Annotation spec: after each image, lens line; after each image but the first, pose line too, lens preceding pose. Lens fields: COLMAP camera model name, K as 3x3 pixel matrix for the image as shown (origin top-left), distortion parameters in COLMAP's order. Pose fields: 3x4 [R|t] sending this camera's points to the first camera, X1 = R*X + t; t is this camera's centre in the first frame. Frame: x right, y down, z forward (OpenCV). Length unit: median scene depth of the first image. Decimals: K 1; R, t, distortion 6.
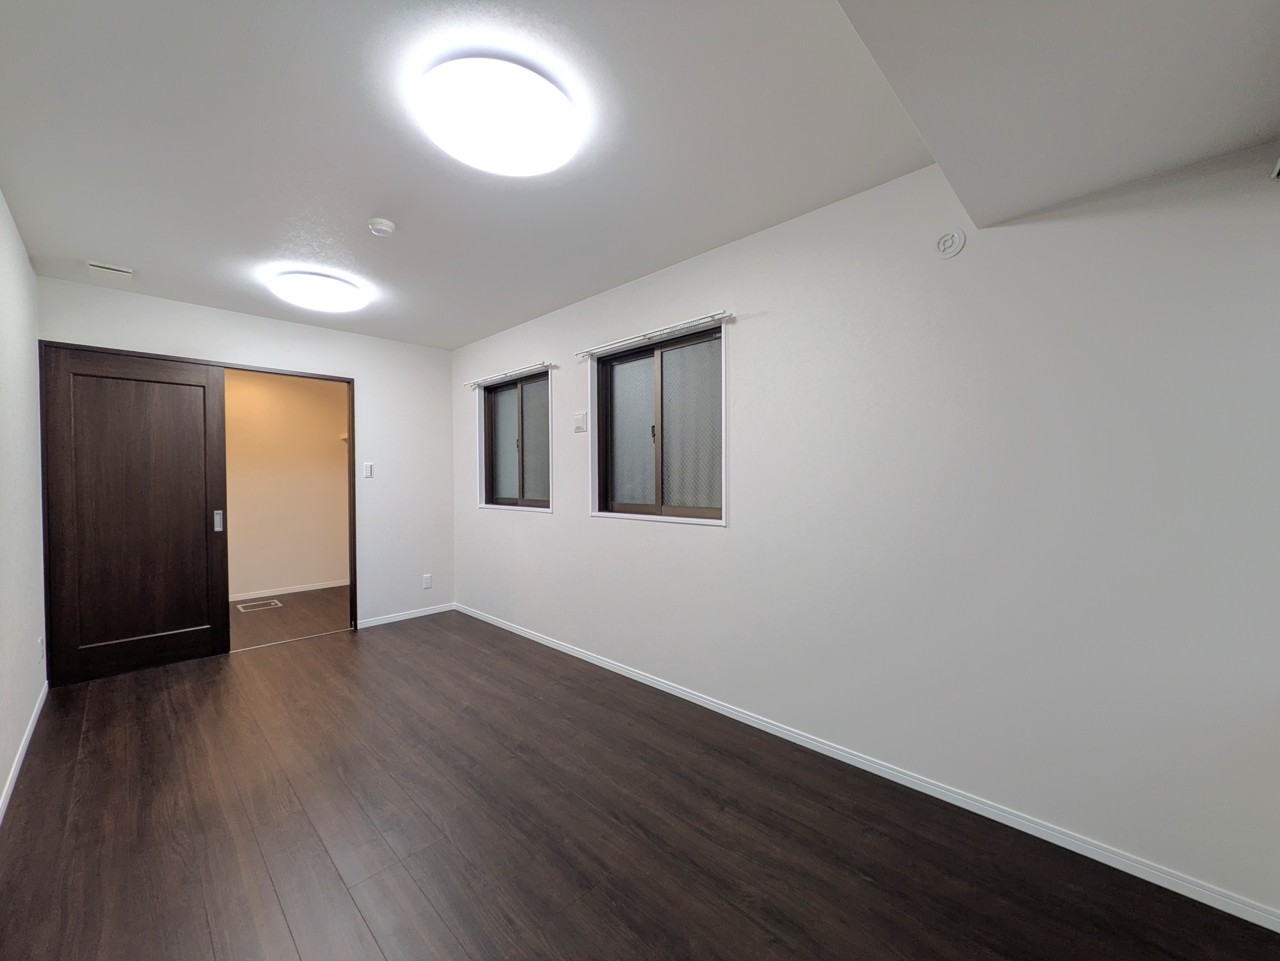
lens RADIAL K [[505.4, 0, 632.4], [0, 505.4, 481.2], [0, 0, 1]] dist [-0.000264, -0.000555]
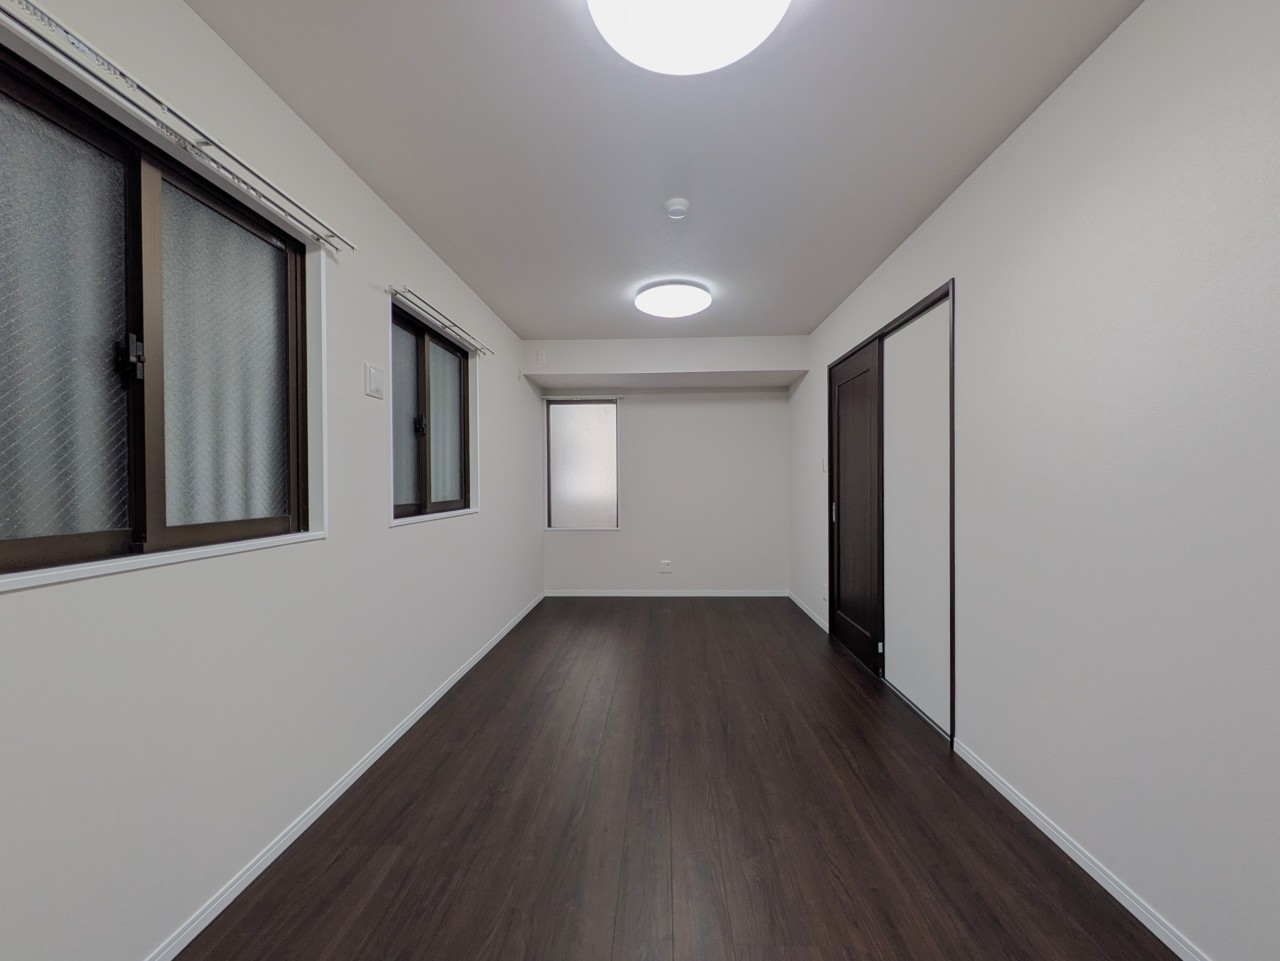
lens RADIAL K [[505.4, 0, 640.7], [0, 505.4, 486.8], [0, 0, 1]] dist [-0.000264, -0.000555]
pose [[-0.683259, 0.003214, 0.730169, -0.804444], [0.008066, 0.999963, 0.003146, 0.014527], [-0.730132, 0.008039, -0.683259, 1.212883]]
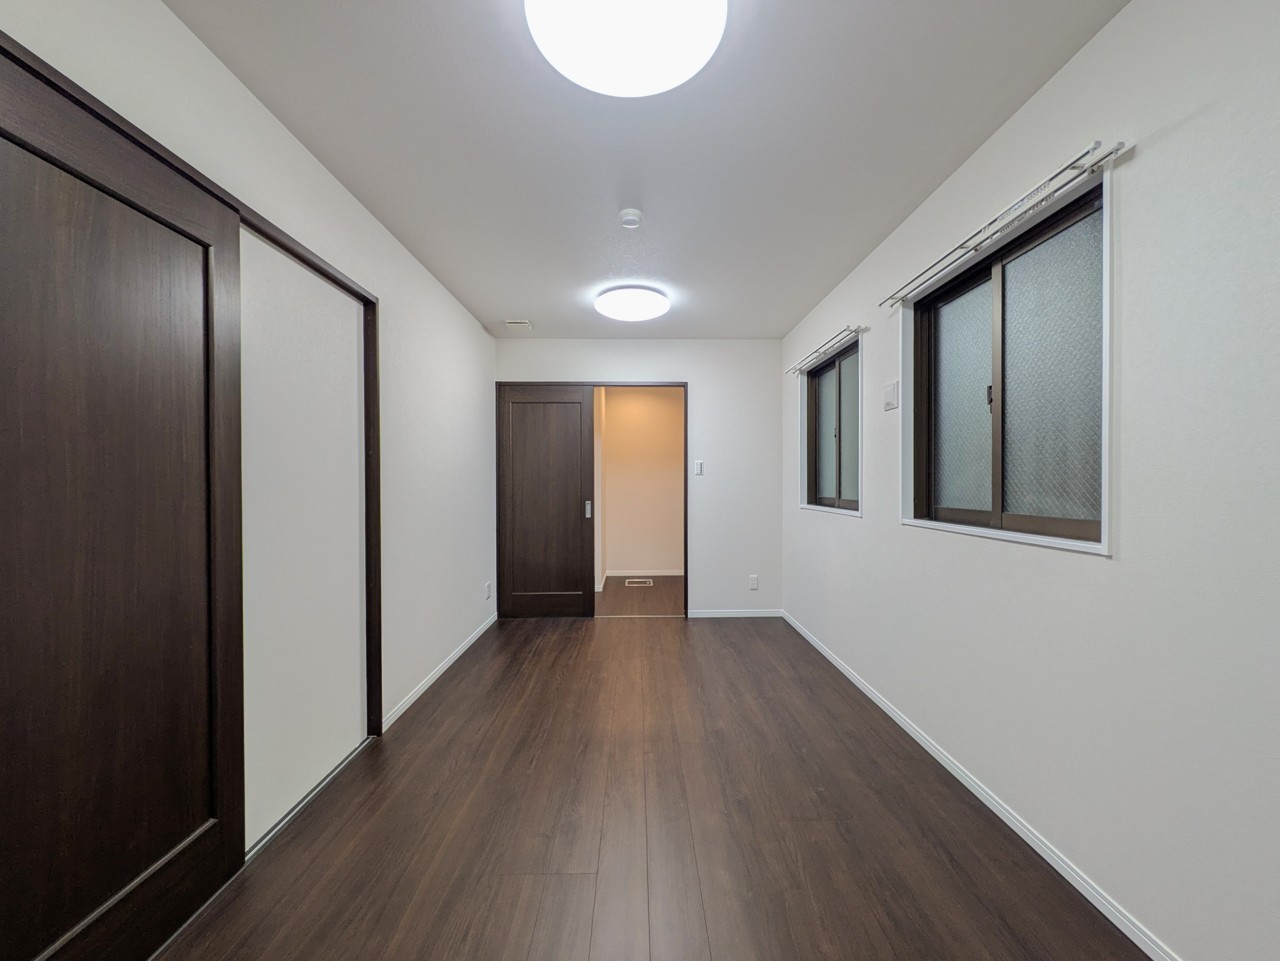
lens RADIAL K [[505.4, 0, 636.0], [0, 505.4, 485.0], [0, 0, 1]] dist [-0.000264, -0.000555]
pose [[0.718944, 0.008605, -0.695014, 0.144202], [-0.006273, 0.999963, 0.005892, 0.010923], [0.695039, 0.000124, 0.718972, 0.208128]]
